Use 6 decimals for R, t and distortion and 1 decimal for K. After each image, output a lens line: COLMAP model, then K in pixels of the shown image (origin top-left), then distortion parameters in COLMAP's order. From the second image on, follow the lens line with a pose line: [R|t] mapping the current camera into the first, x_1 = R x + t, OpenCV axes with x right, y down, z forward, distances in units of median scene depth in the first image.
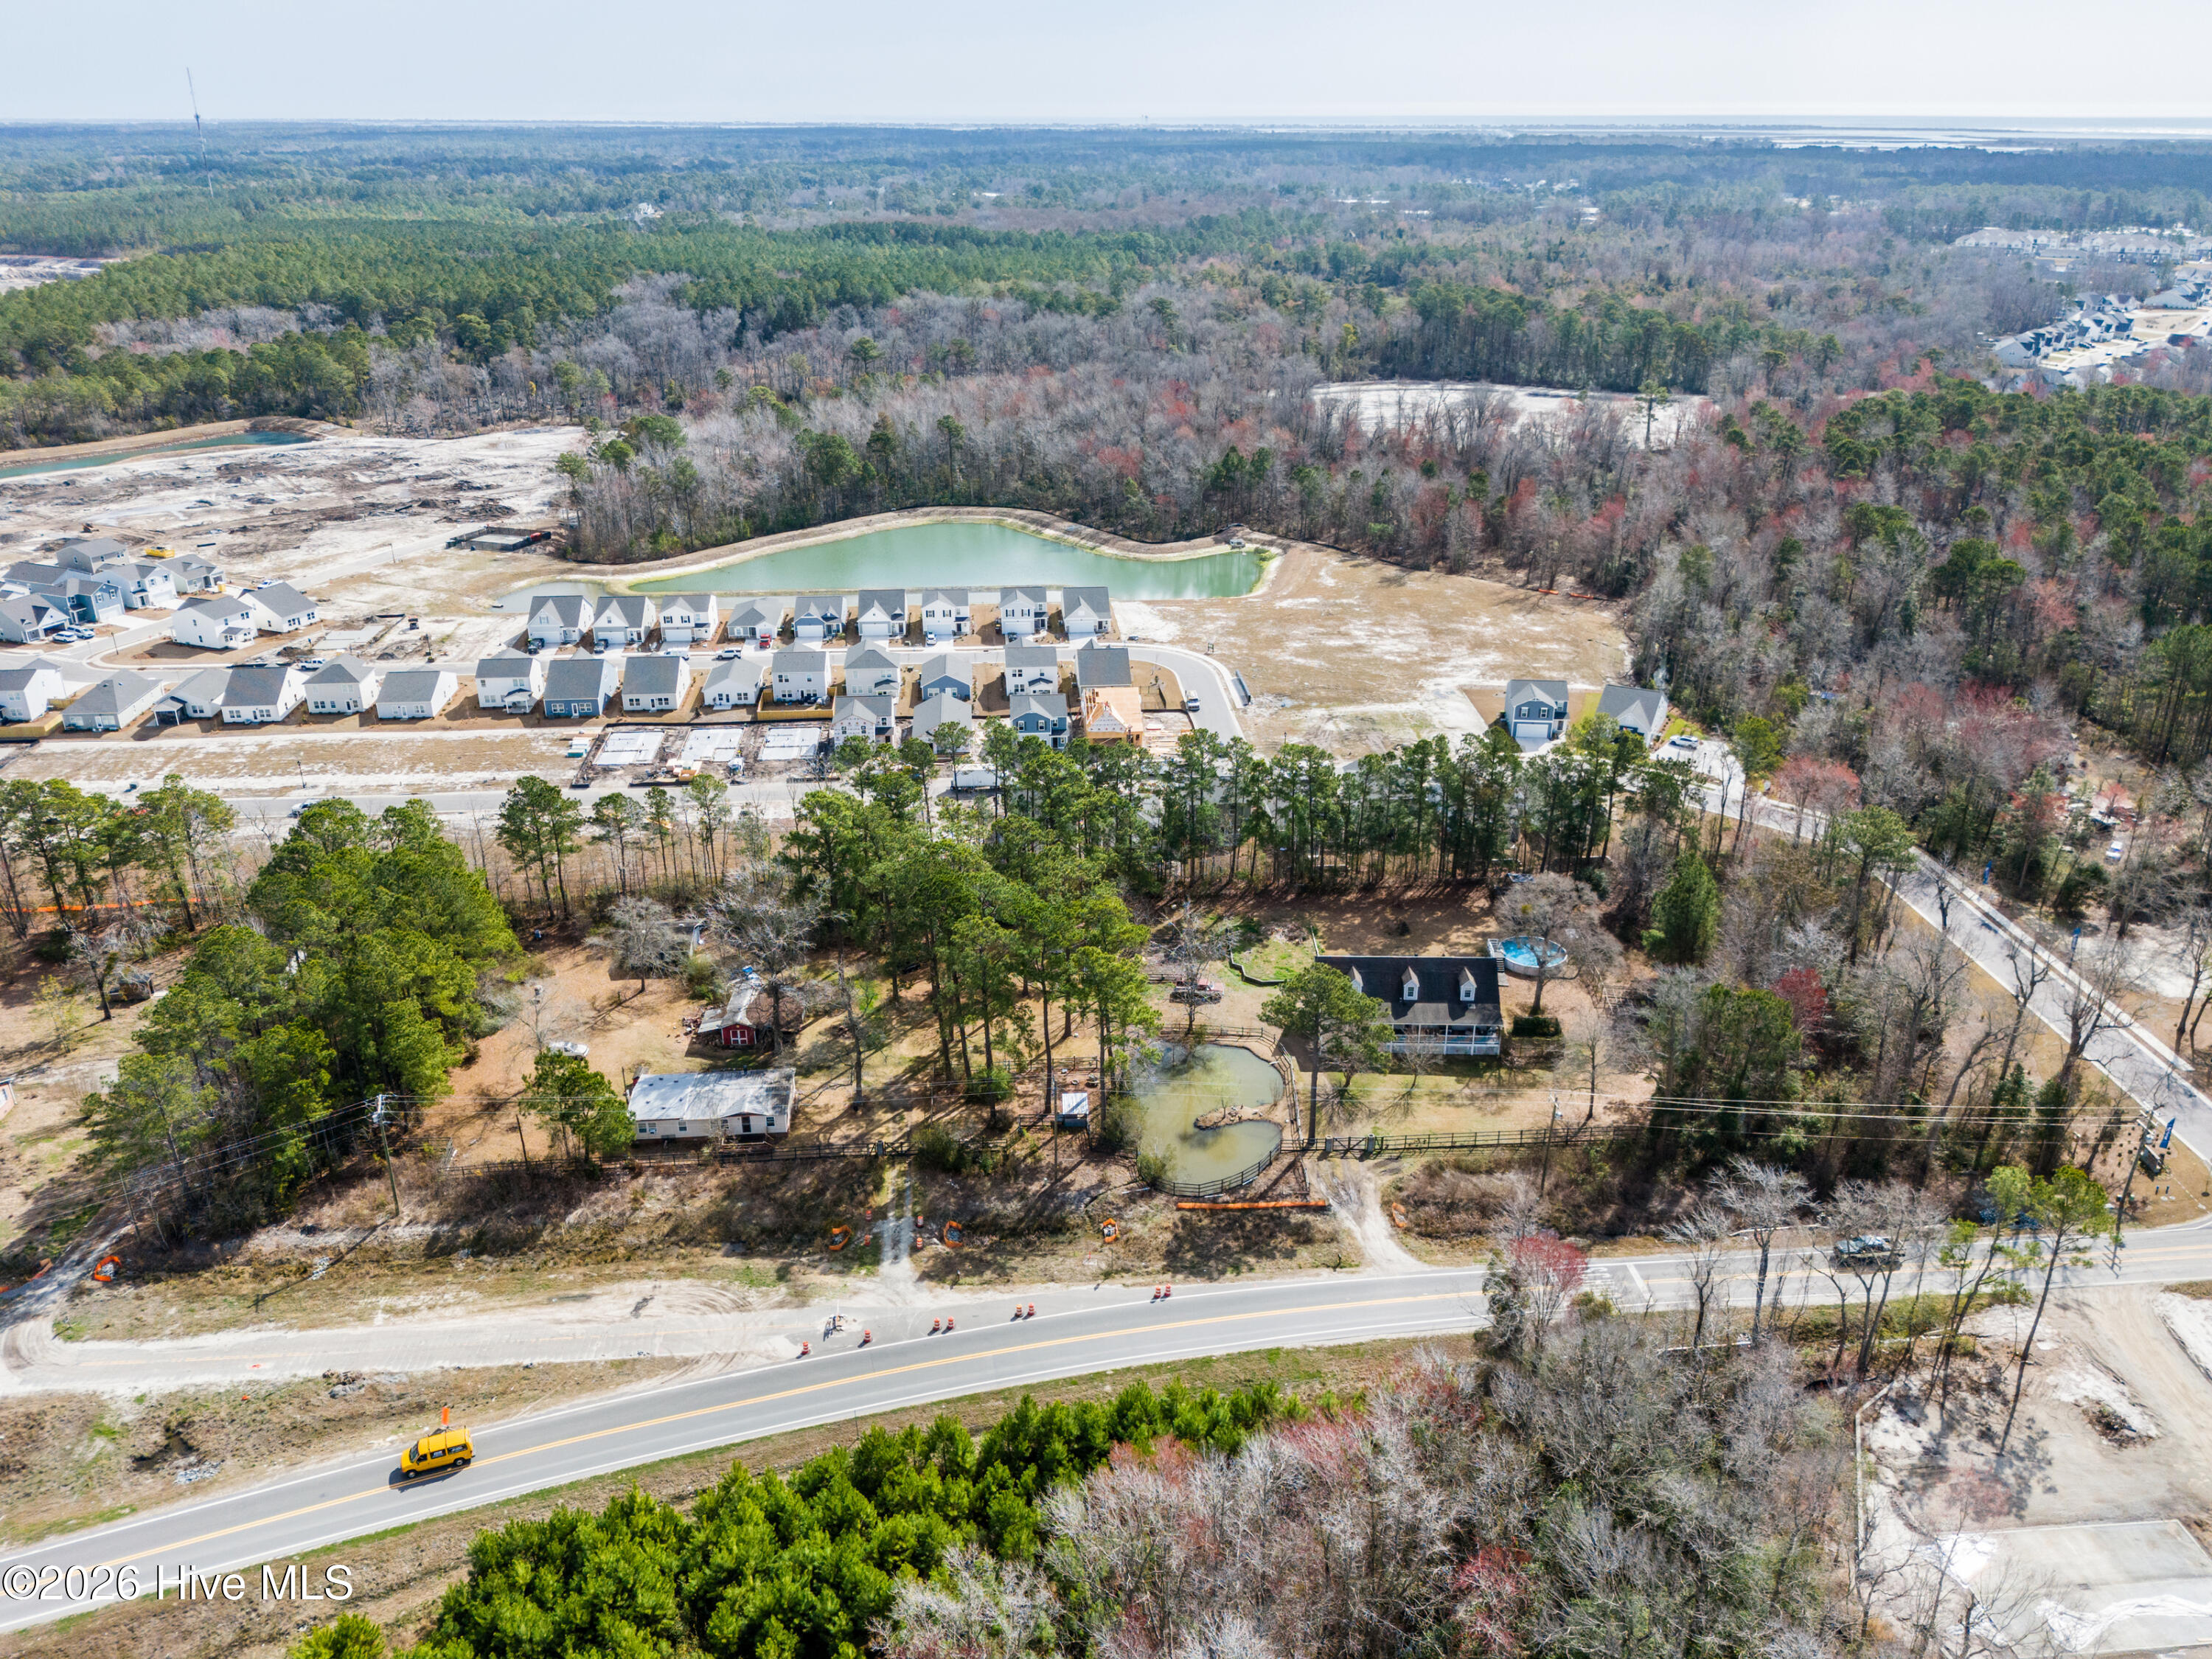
lens RADIAL K [[1683.4, 0, 1106.0], [0, 1683.4, 829.5], [0, 0, 1]] dist [0.018640, -0.007972]
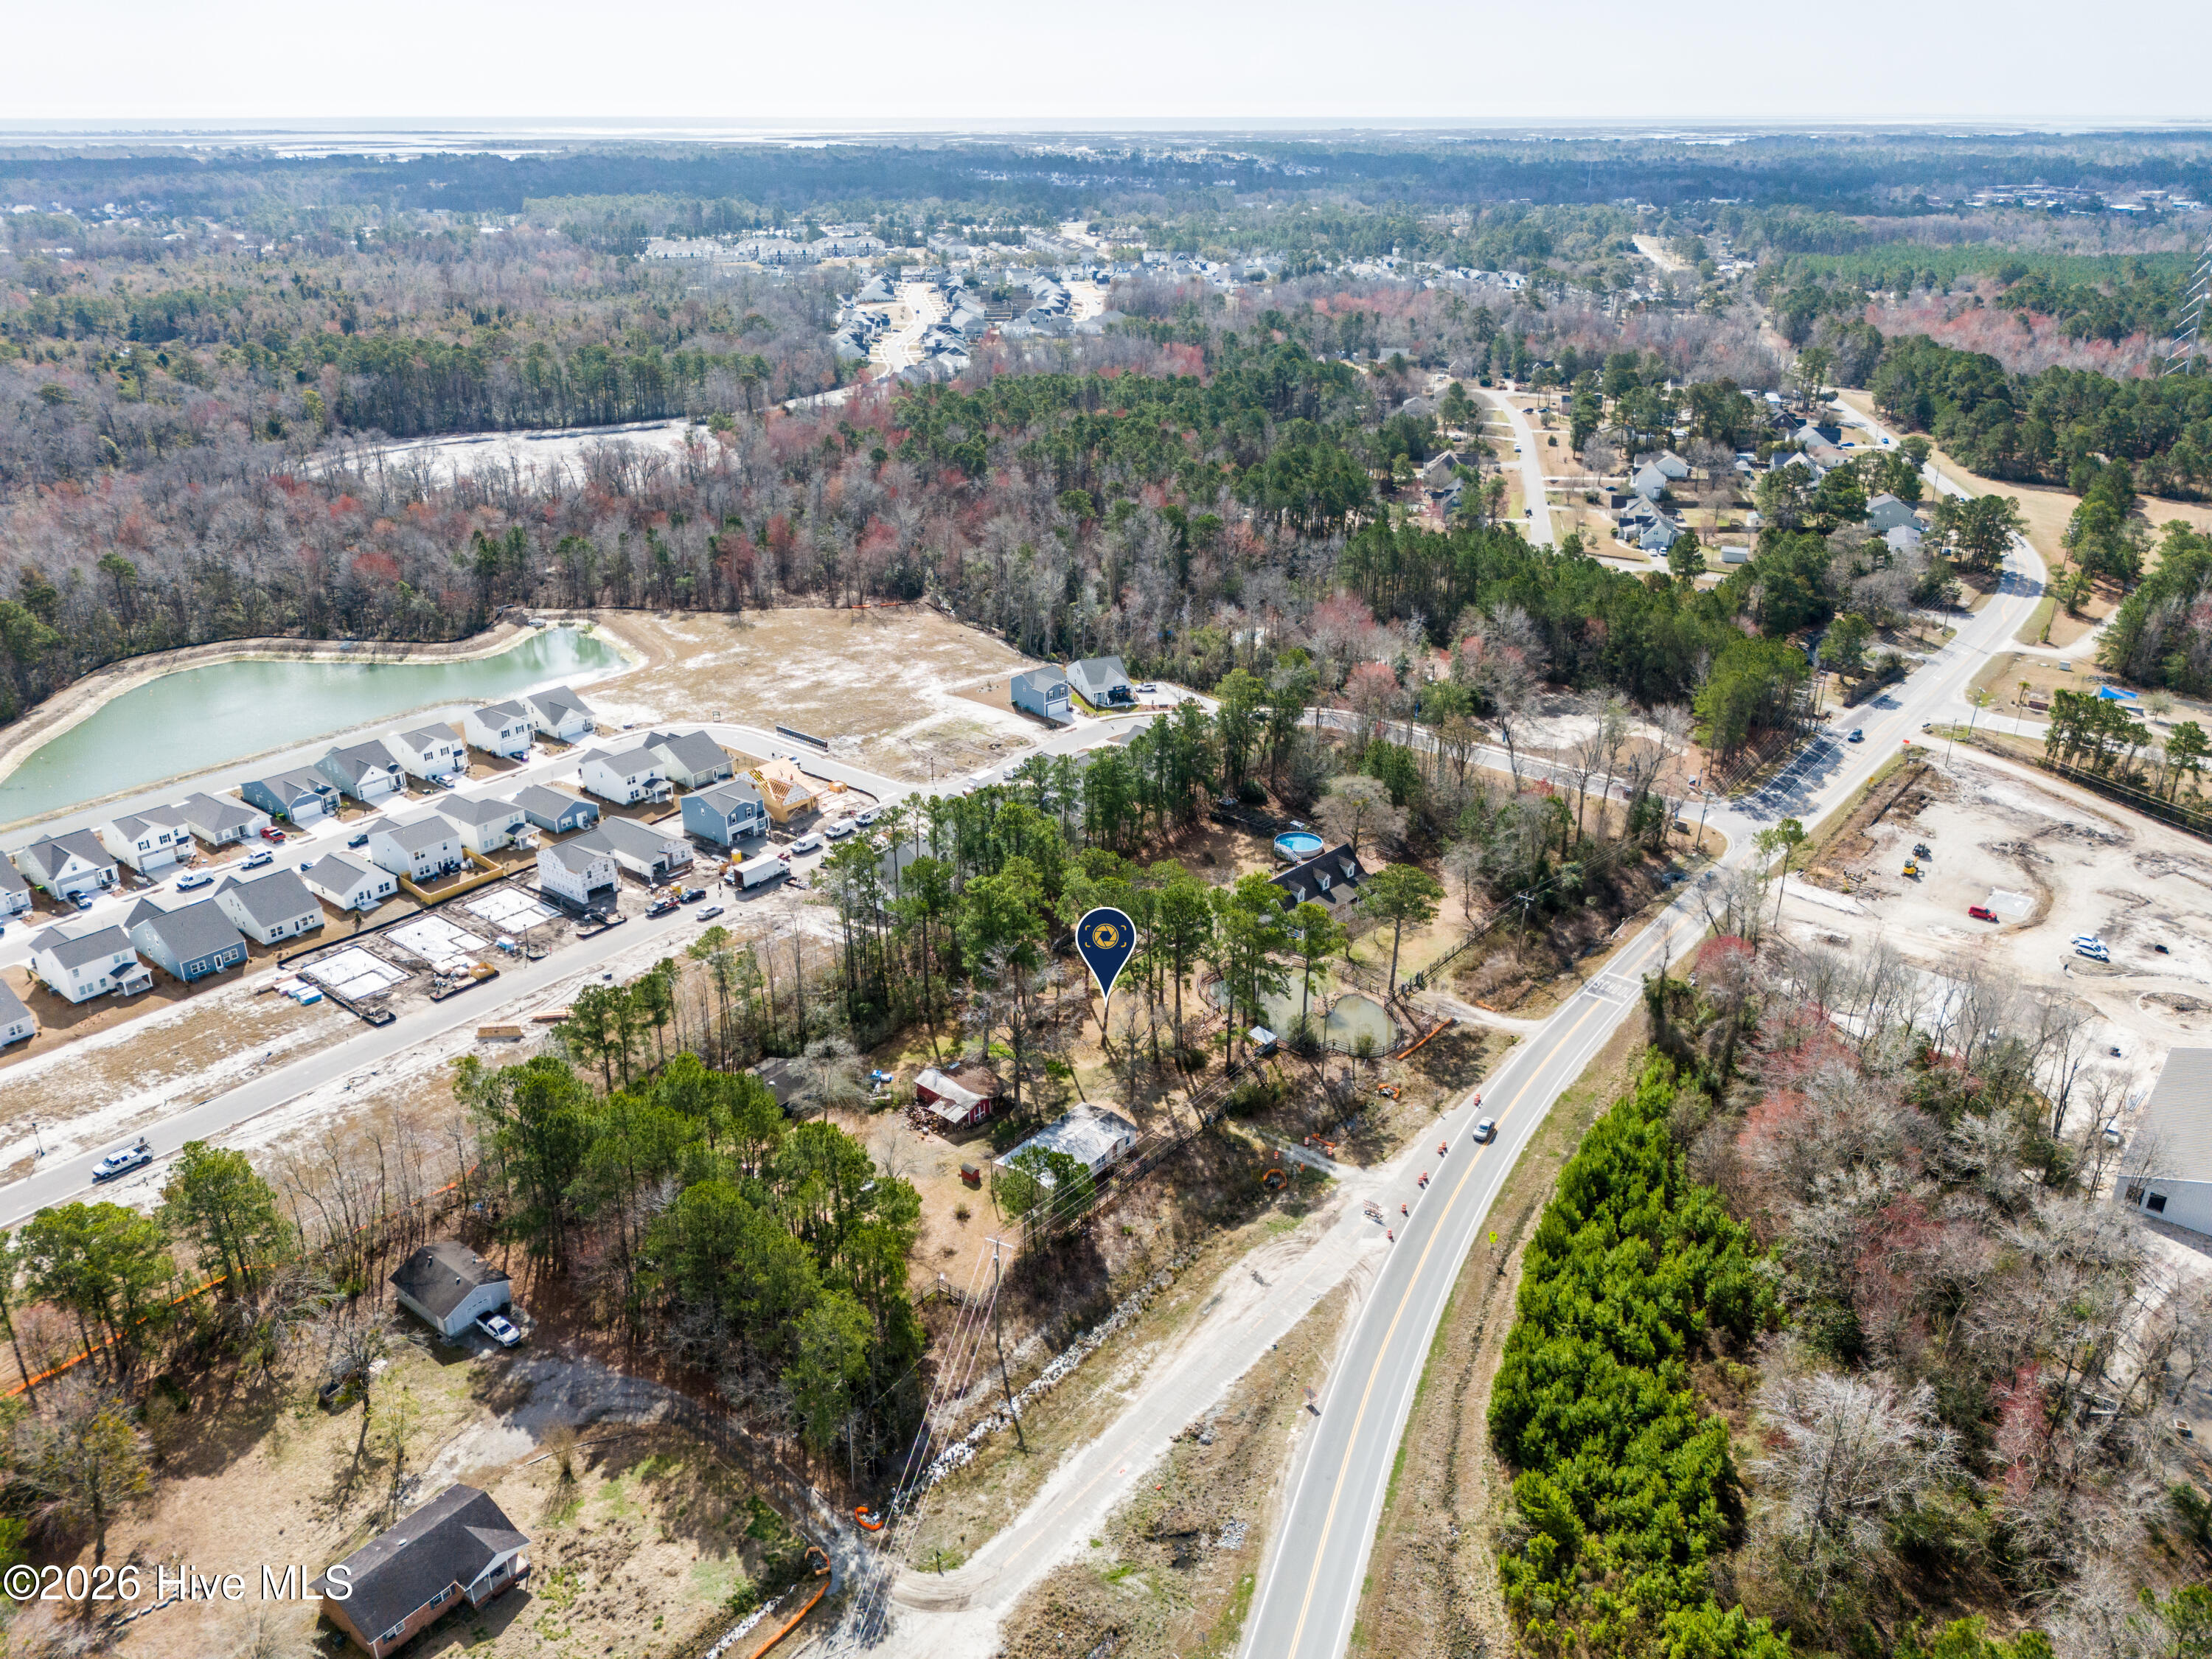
lens RADIAL K [[1650.9, 0, 1085.7], [0, 1650.9, 831.0], [0, 0, 1]] dist [0.023648, 0.000708]
pose [[0.686523, -0.295292, 0.664446, -0.986728], [0.289533, 0.949268, 0.122719, -0.196493], [-0.666976, 0.108130, 0.737191, 0.150386]]
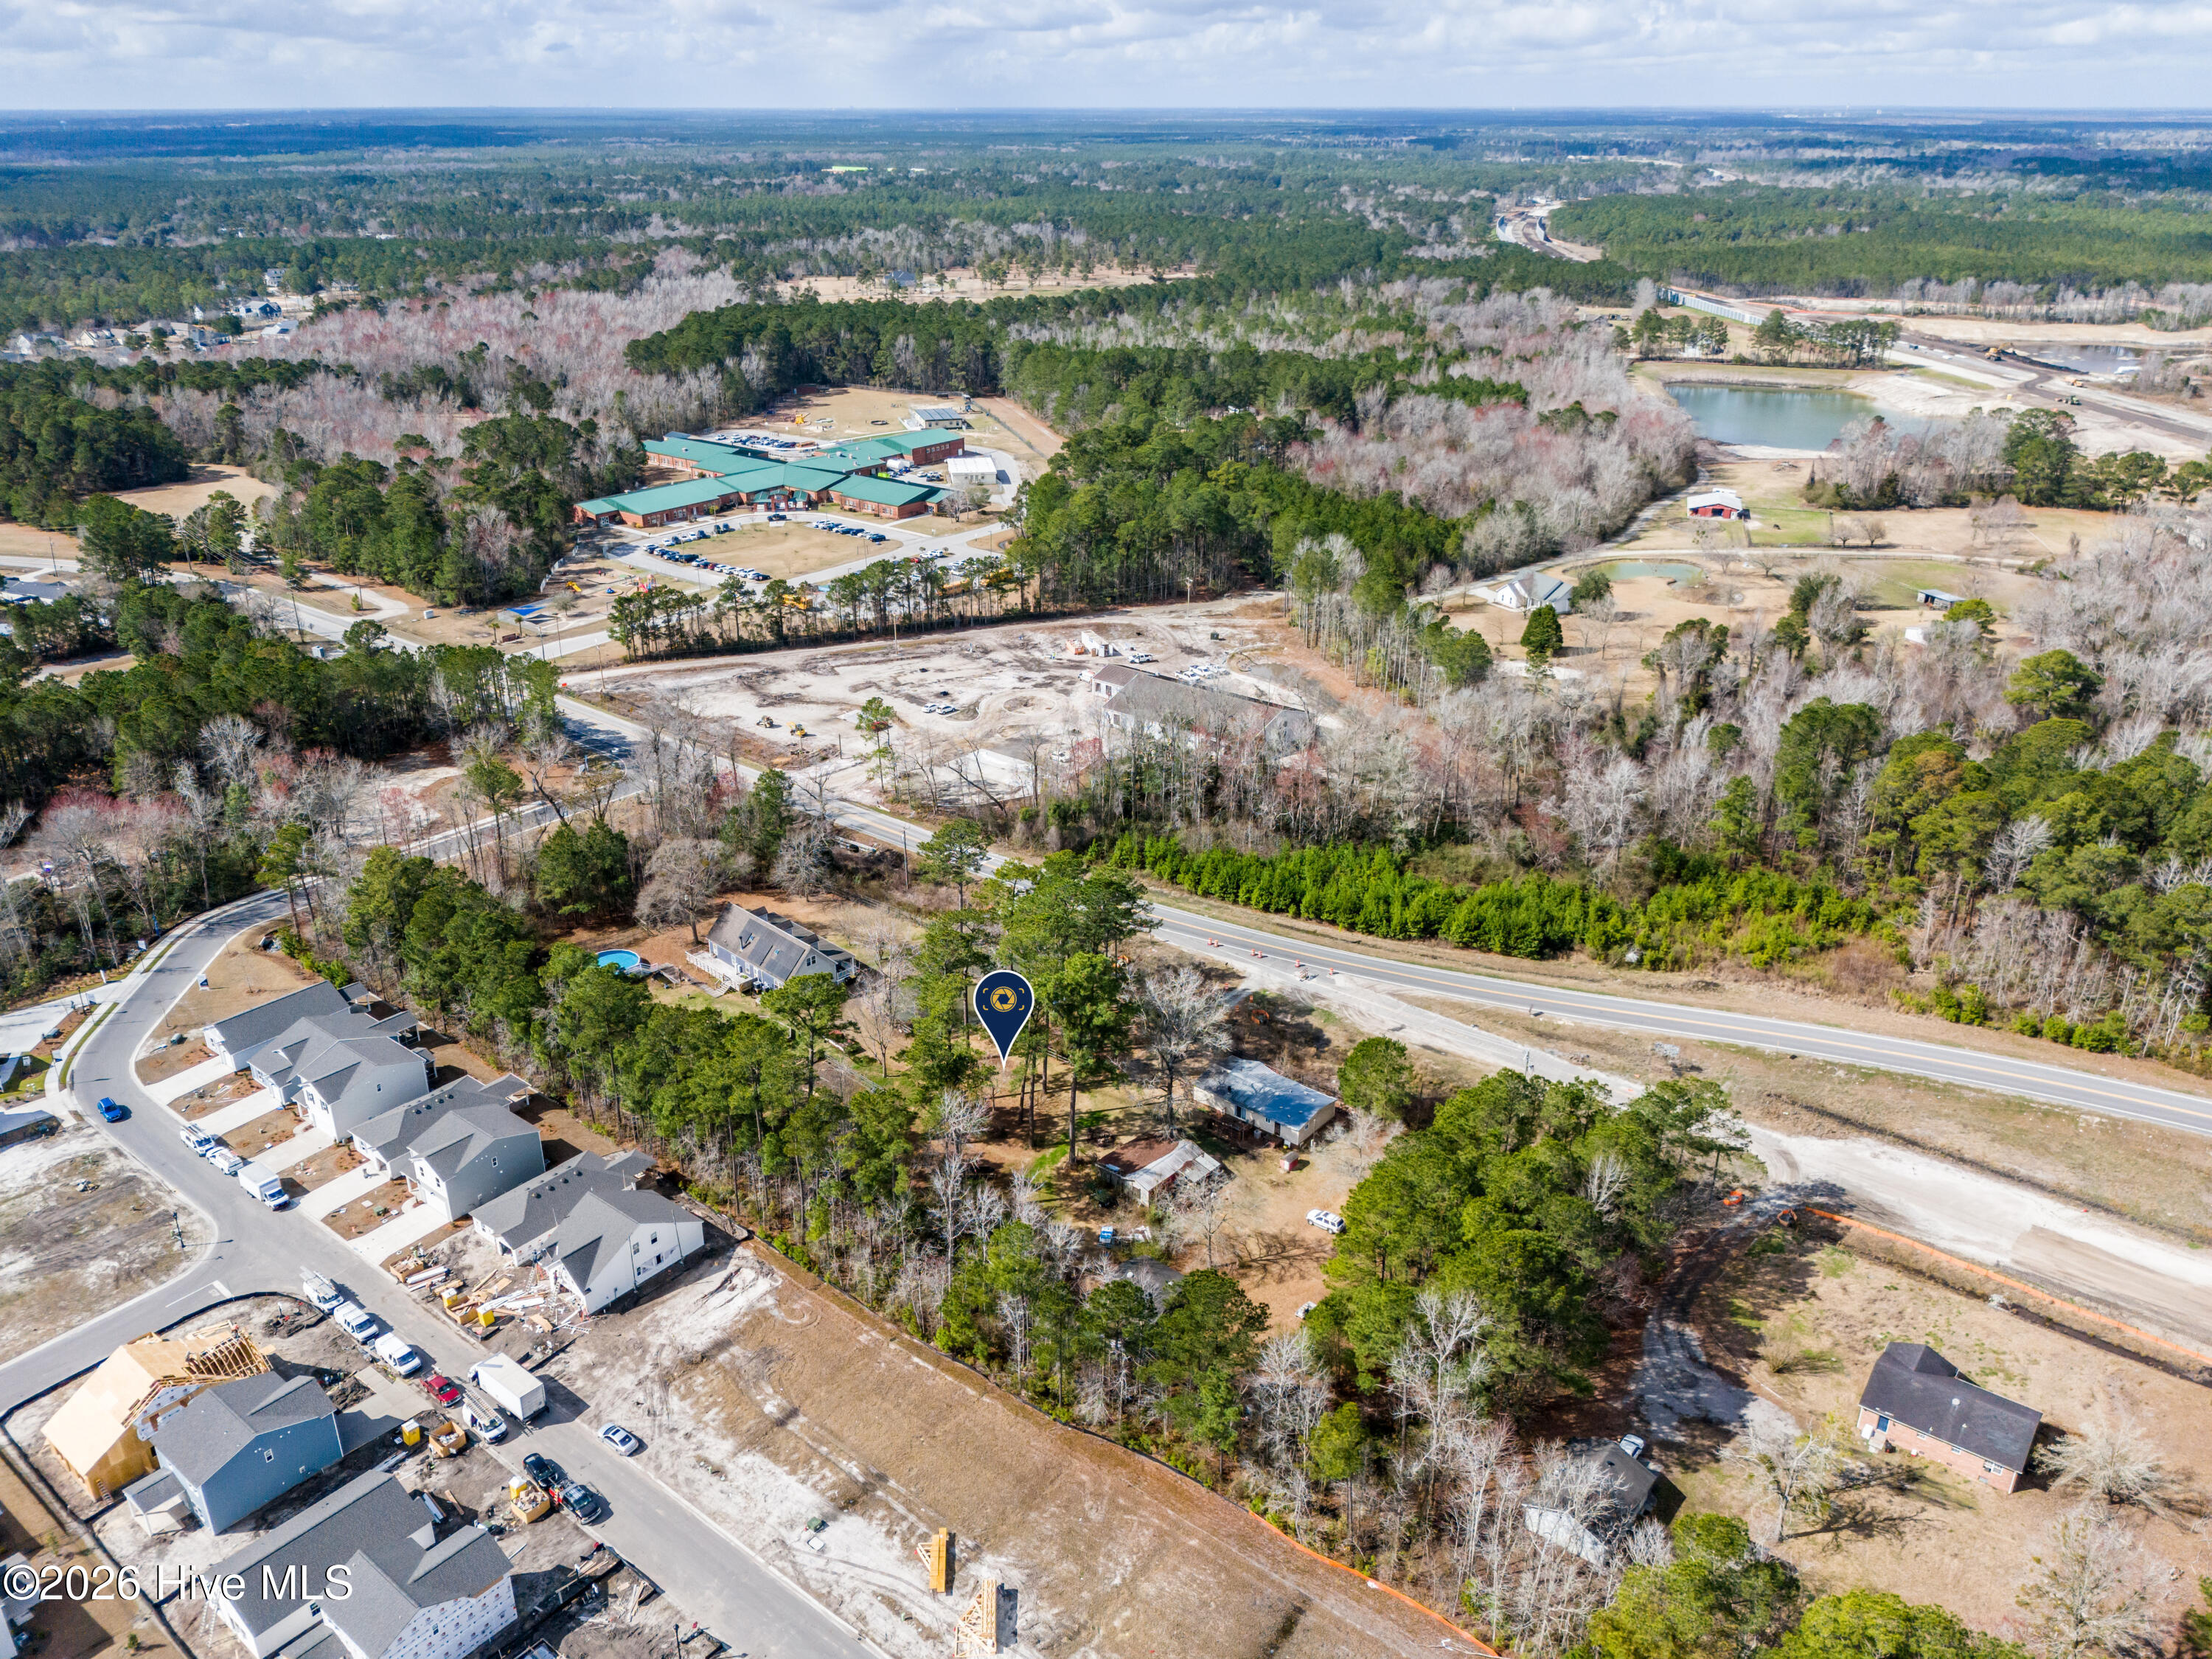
lens RADIAL K [[1683.4, 0, 1106.0], [0, 1683.4, 829.5], [0, 0, 1]] dist [0.018640, -0.007972]
pose [[-0.726847, -0.270066, 0.631473, -0.933038], [0.277761, 0.725305, 0.629907, -0.832543], [-0.628127, 0.633244, -0.452172, 1.622238]]
